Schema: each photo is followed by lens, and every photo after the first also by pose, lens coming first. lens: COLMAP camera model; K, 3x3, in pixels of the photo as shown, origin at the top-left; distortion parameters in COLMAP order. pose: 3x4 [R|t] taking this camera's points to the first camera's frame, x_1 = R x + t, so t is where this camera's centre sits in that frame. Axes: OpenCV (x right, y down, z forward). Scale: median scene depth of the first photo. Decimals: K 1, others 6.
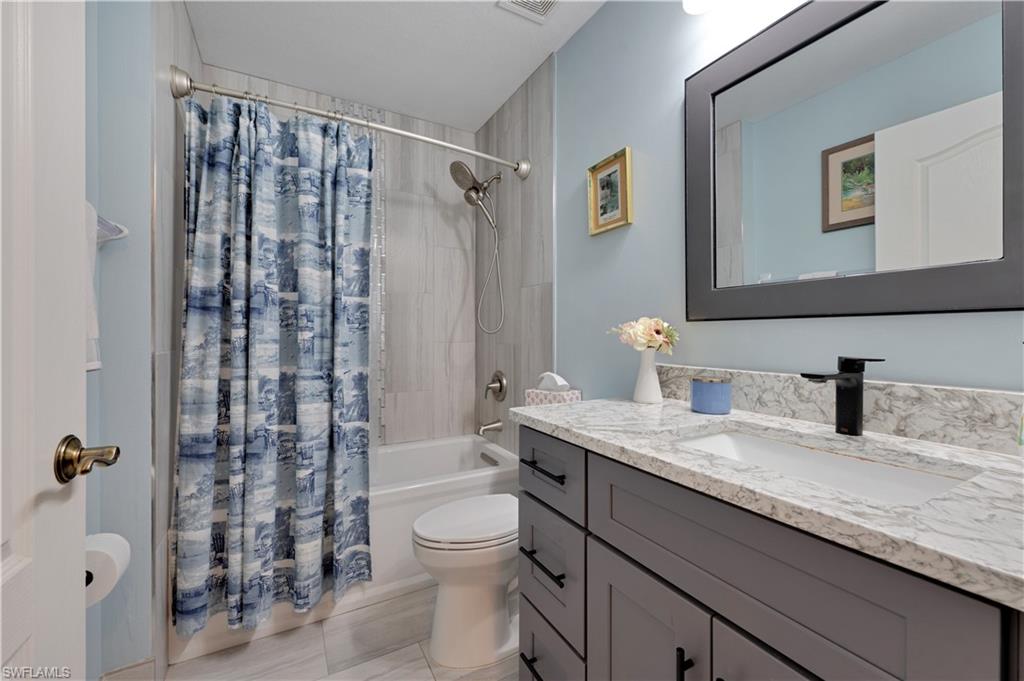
lens RADIAL K [[420.8, 0, 512.2], [0, 420.8, 335.1], [0, 0, 1]] dist [0.002246, 0.000185]
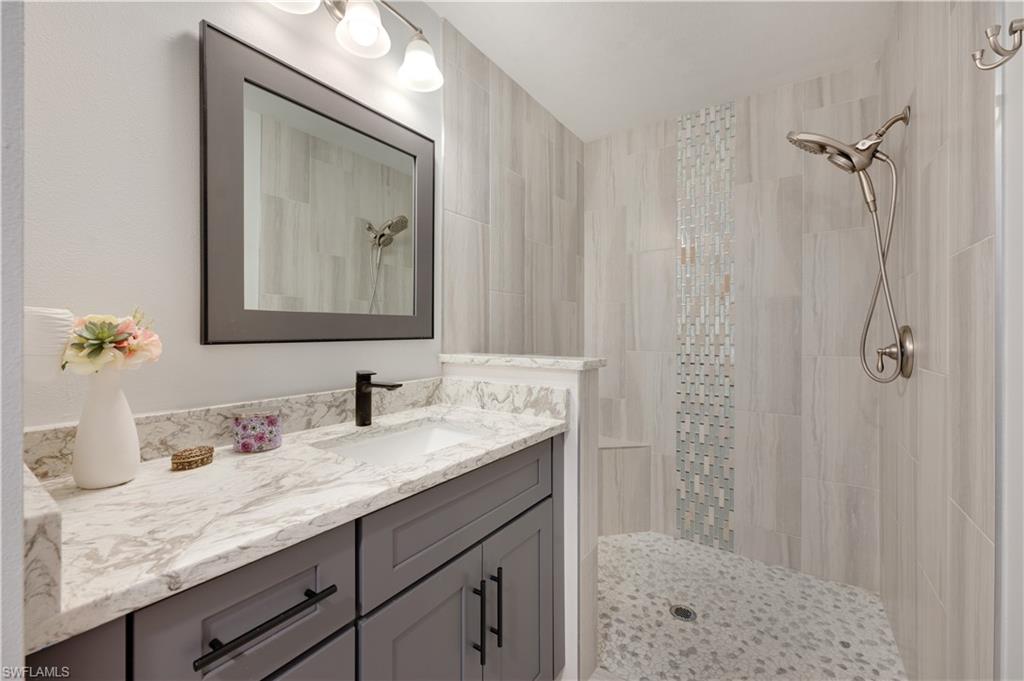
lens RADIAL K [[420.8, 0, 511.2], [0, 420.8, 337.9], [0, 0, 1]] dist [0.002246, 0.000185]
pose [[-0.446765, -0.023242, 0.894349, -0.695168], [-0.013126, 0.999725, 0.019423, -0.096582], [-0.894555, -0.003062, -0.446948, 1.156890]]
